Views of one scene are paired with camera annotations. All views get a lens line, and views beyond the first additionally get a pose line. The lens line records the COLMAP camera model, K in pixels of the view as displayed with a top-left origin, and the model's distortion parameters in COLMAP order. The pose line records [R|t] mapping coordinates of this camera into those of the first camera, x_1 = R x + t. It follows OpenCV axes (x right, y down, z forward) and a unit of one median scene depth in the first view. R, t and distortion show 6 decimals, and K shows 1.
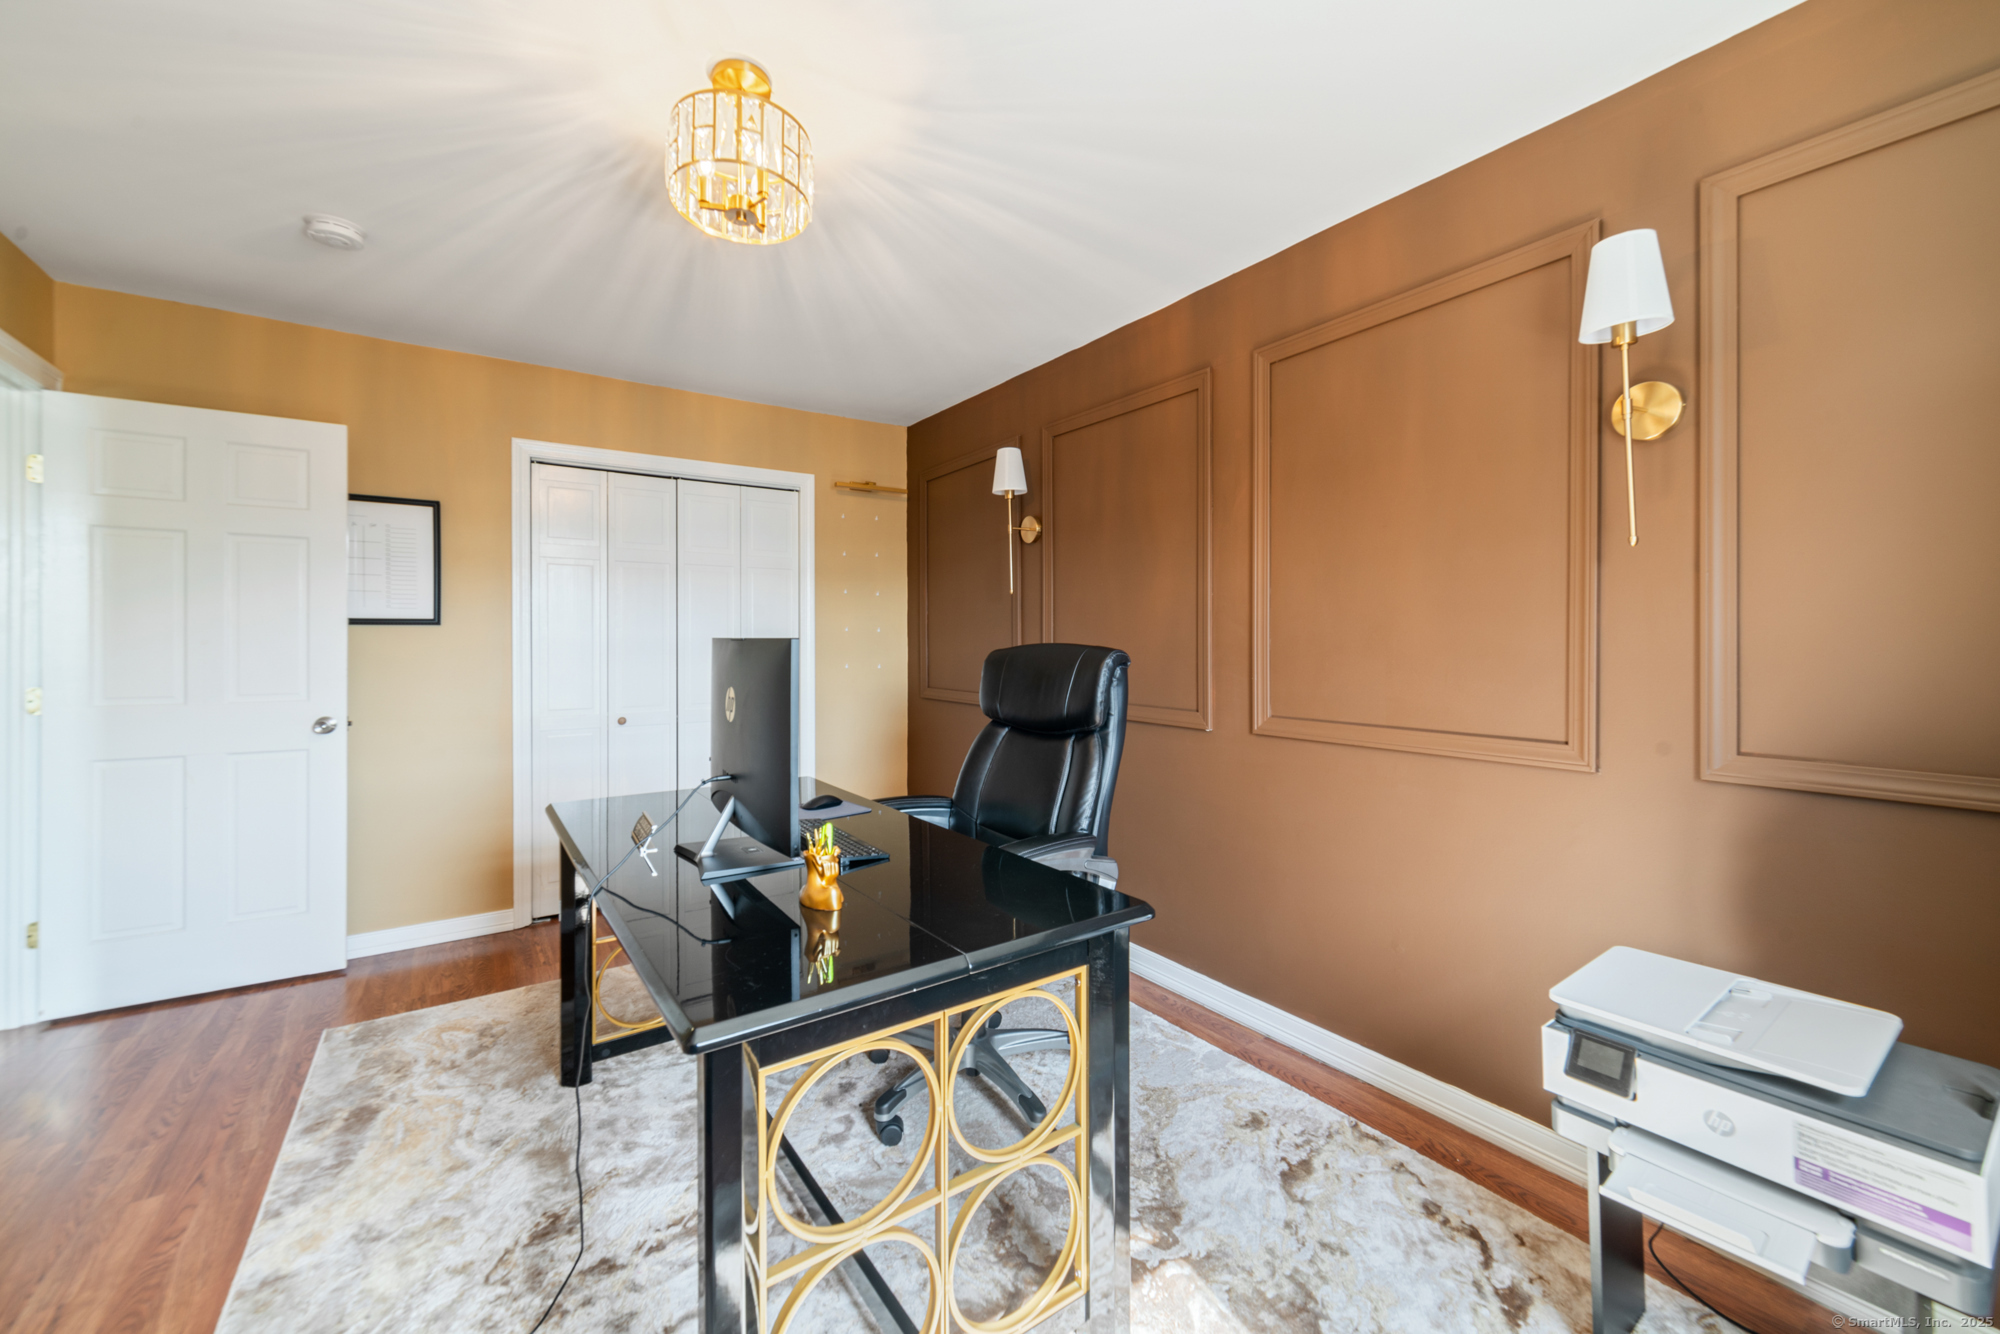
lens RADIAL K [[787.8, 0, 990.8], [0, 787.8, 645.1], [0, 0, 1]] dist [-0.002337, -0.000009]
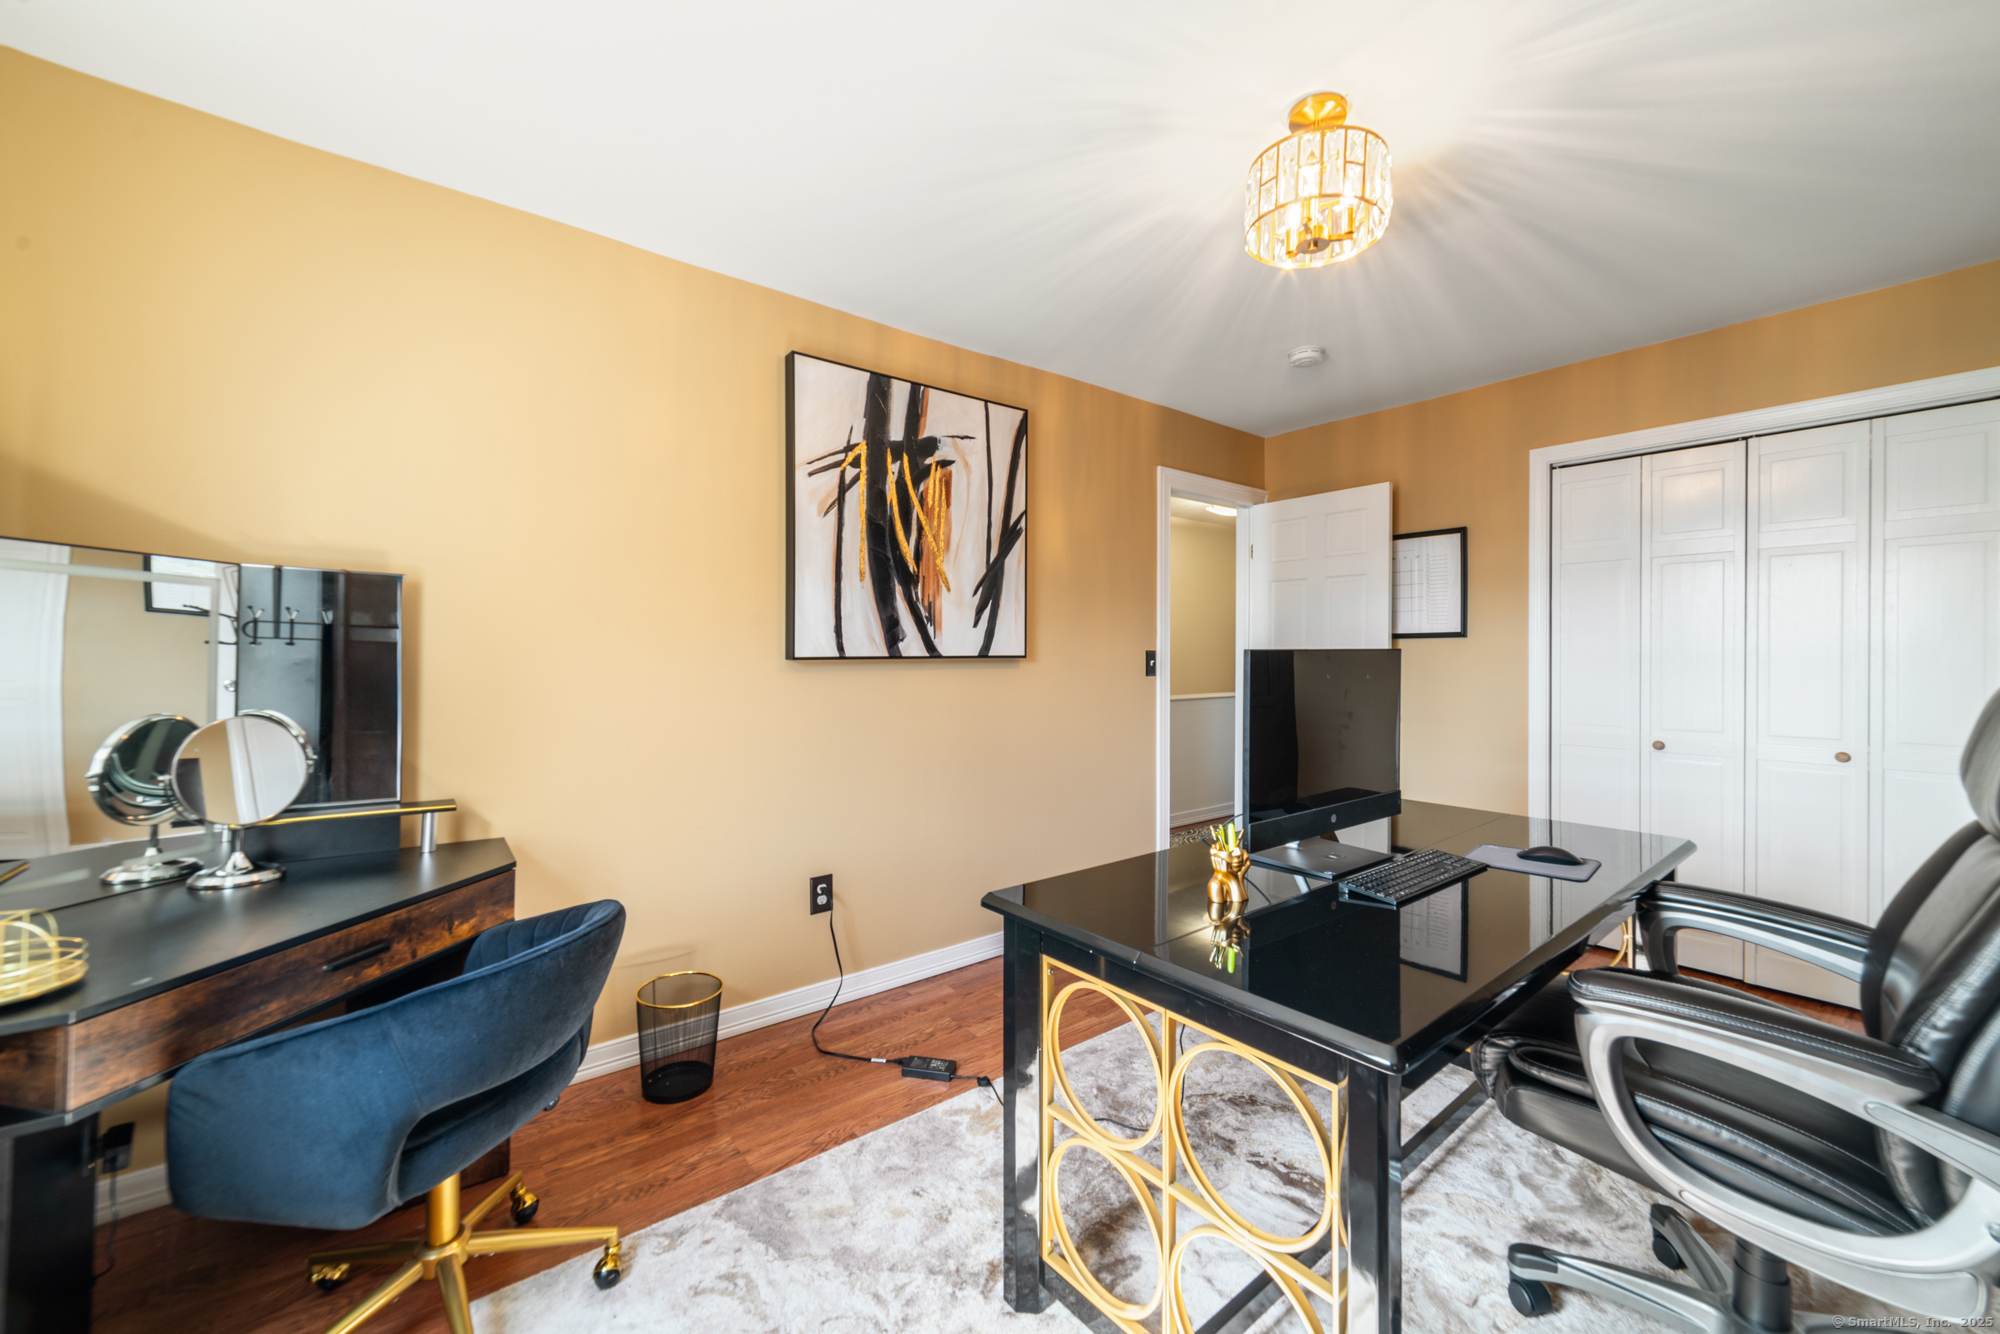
lens RADIAL K [[787.8, 0, 1007.5], [0, 787.8, 656.4], [0, 0, 1]] dist [-0.002337, -0.000009]
pose [[0.053323, 0.006408, -0.998557, 0.423232], [-0.005892, 0.999964, 0.006103, -0.001455], [0.998560, 0.005558, 0.053359, 0.321280]]
